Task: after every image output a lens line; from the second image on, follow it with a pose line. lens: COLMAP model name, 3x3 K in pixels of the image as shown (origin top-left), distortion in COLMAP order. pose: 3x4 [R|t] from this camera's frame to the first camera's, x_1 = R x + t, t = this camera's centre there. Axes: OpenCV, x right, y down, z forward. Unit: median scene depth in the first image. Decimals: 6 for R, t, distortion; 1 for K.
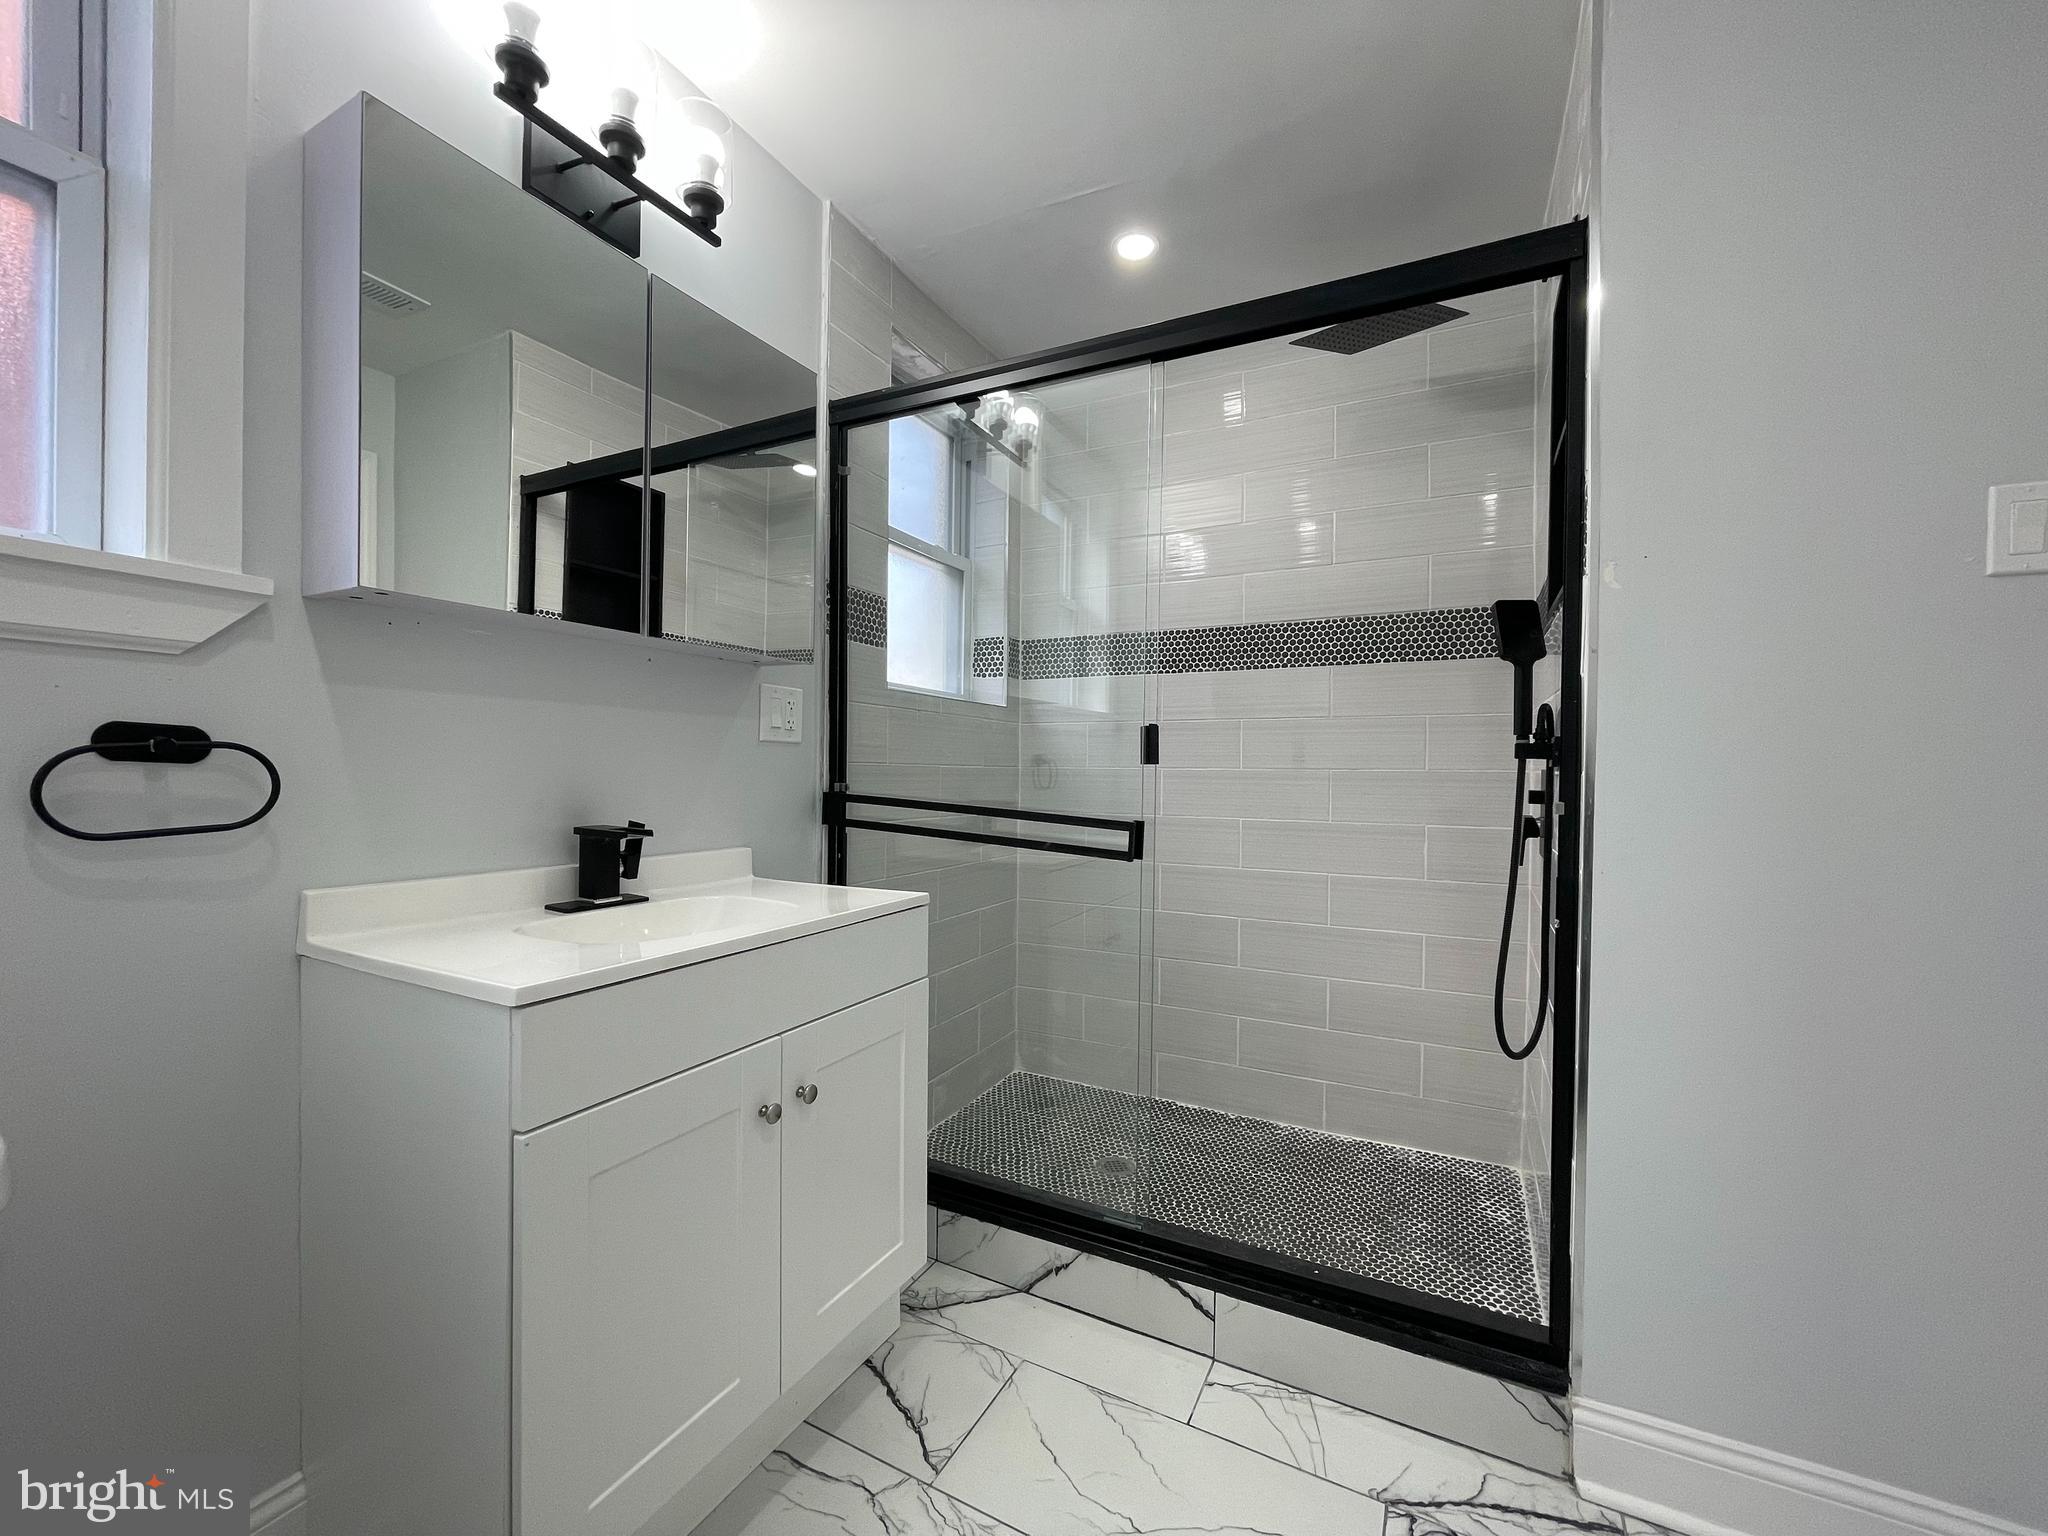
lens RADIAL K [[820.3, 0, 1019.9], [0, 820.3, 766.8], [0, 0, 1]] dist [-0.004166, -0.000495]
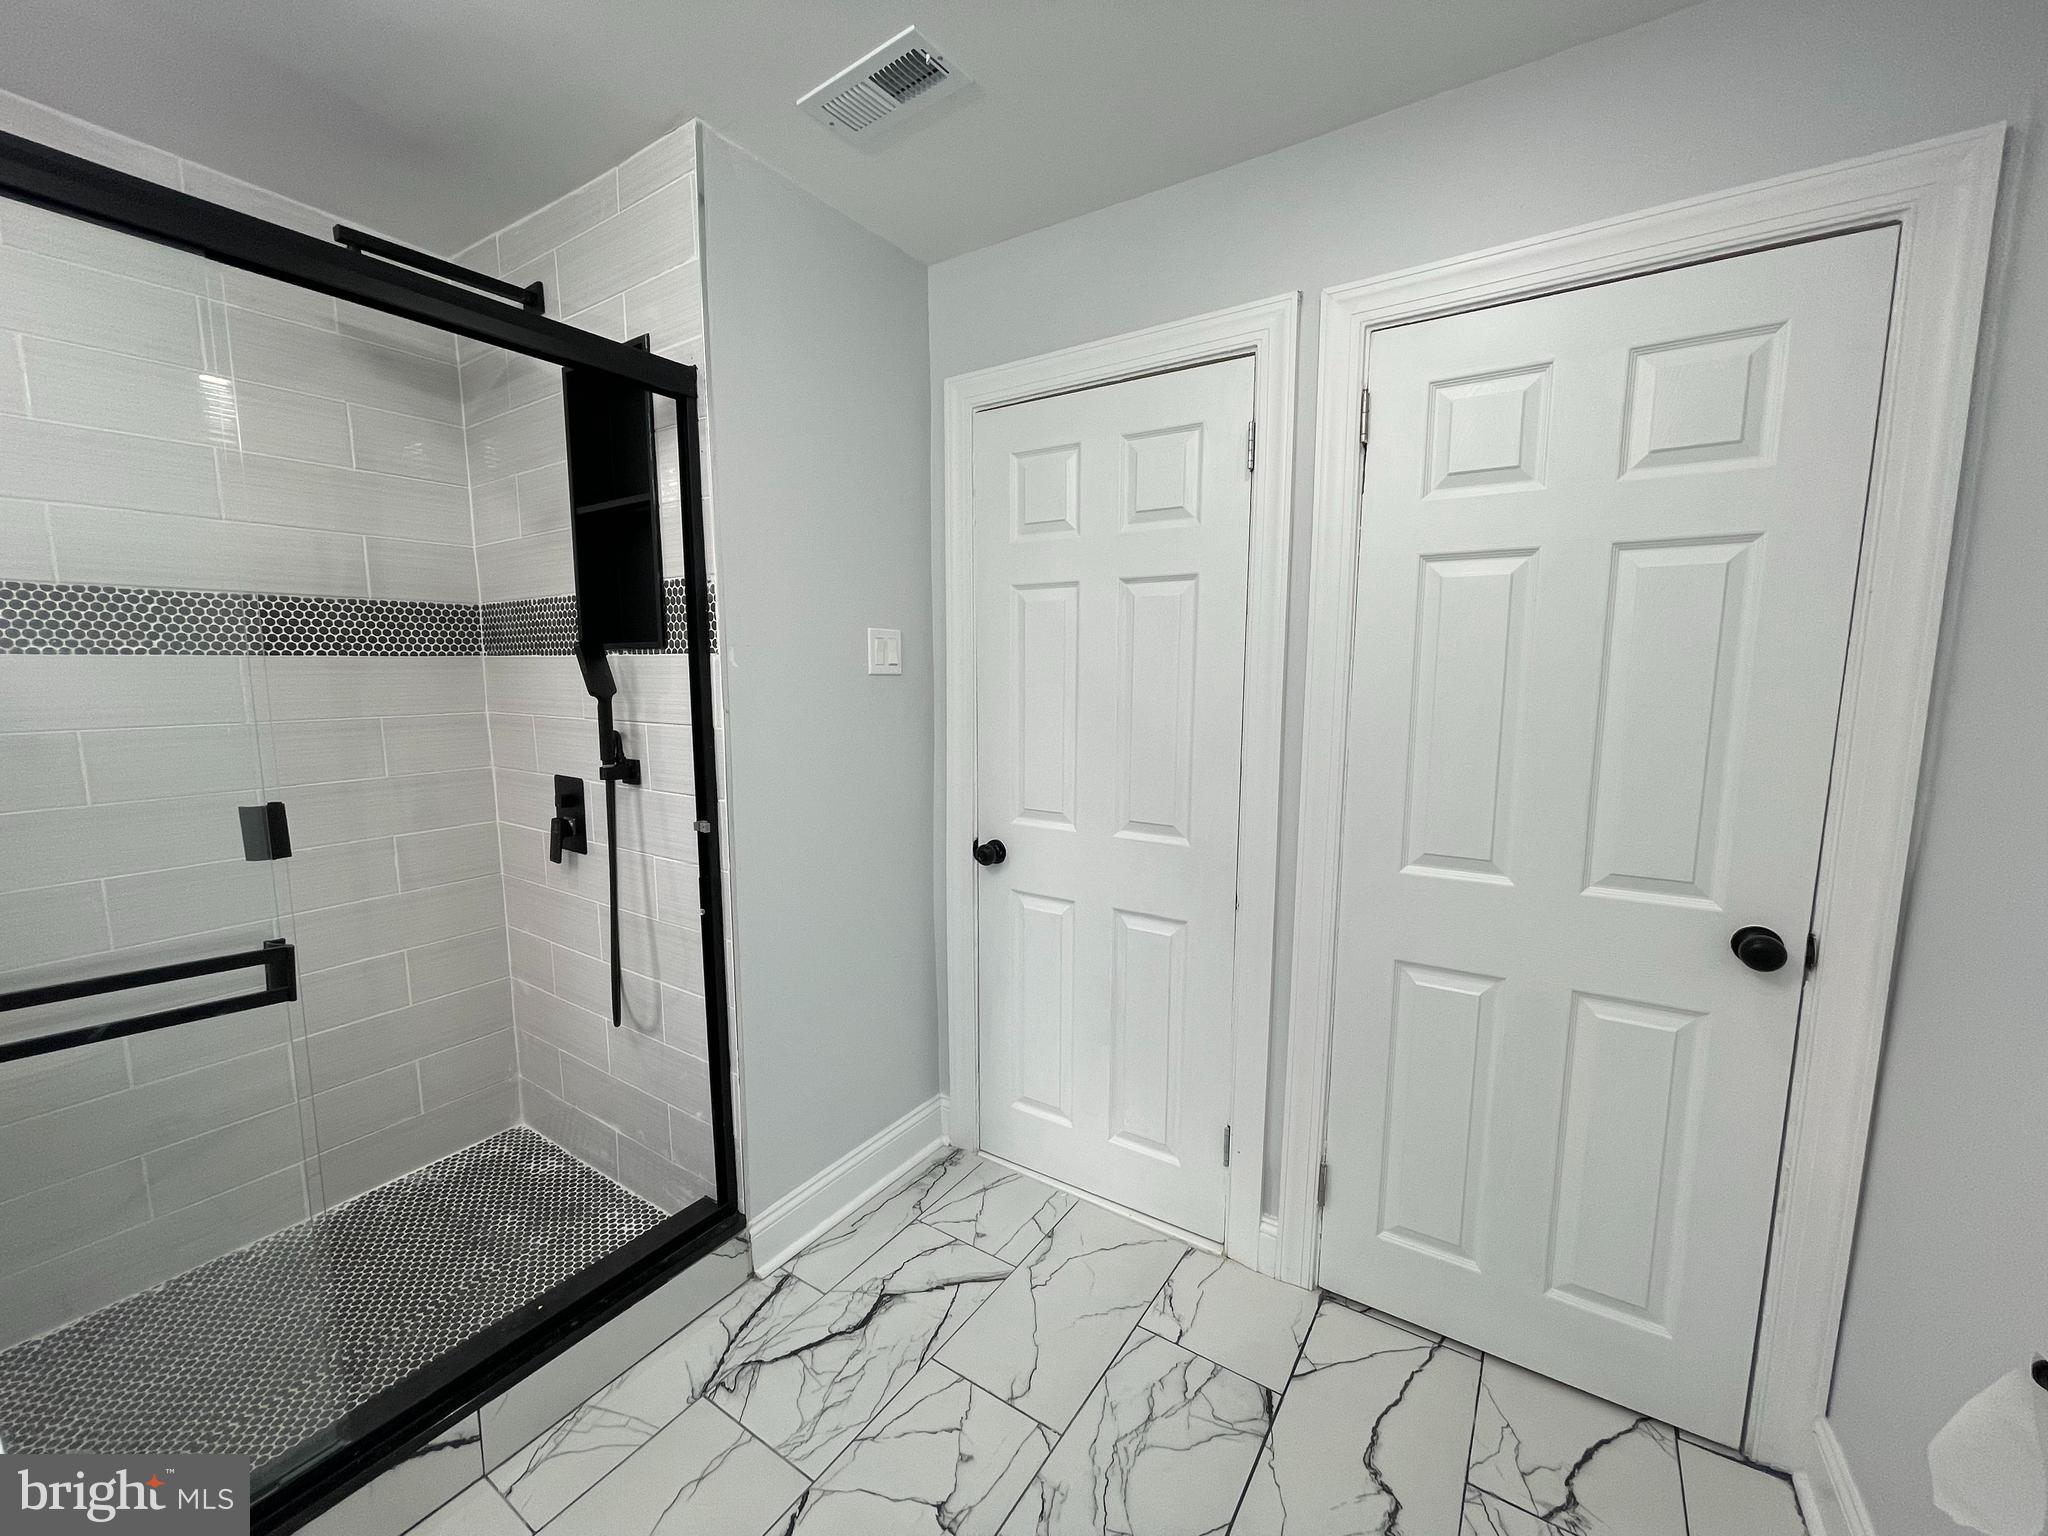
lens RADIAL K [[820.3, 0, 1016.8], [0, 820.3, 776.1], [0, 0, 1]] dist [-0.004166, -0.000495]
pose [[0.102344, -0.141794, 0.984591, -0.389862], [0.002589, 0.989823, 0.142279, -0.147926], [-0.994746, -0.012012, 0.101669, 0.247193]]
